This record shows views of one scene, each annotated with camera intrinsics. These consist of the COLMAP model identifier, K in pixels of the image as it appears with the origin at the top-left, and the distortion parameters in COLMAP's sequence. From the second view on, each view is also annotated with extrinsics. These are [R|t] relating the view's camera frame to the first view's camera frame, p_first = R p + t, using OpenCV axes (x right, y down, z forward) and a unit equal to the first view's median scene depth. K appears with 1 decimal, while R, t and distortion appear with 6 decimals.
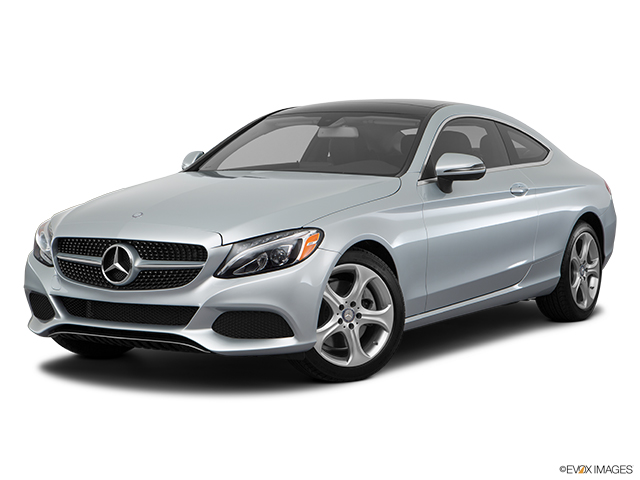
lens RADIAL K [[1249.9, 0, 320.0], [0, 1249.9, 240.0], [0, 0, 1]] dist [0.027890, -0.010163]
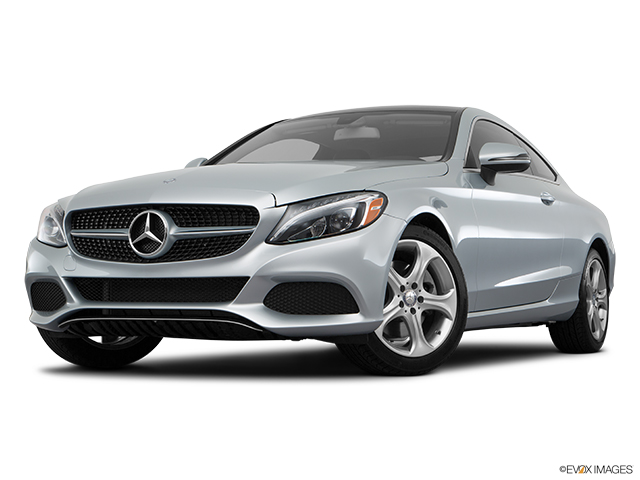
lens RADIAL K [[1162.2, 0, 320.0], [0, 1162.2, 240.0], [0, 0, 1]] dist [0.000357, 0.005668]
pose [[0.996358, 0.003143, 0.085210, -0.109148], [0.005928, 0.994350, -0.105988, 0.105516], [-0.085062, 0.106107, 0.990710, 0.195692]]
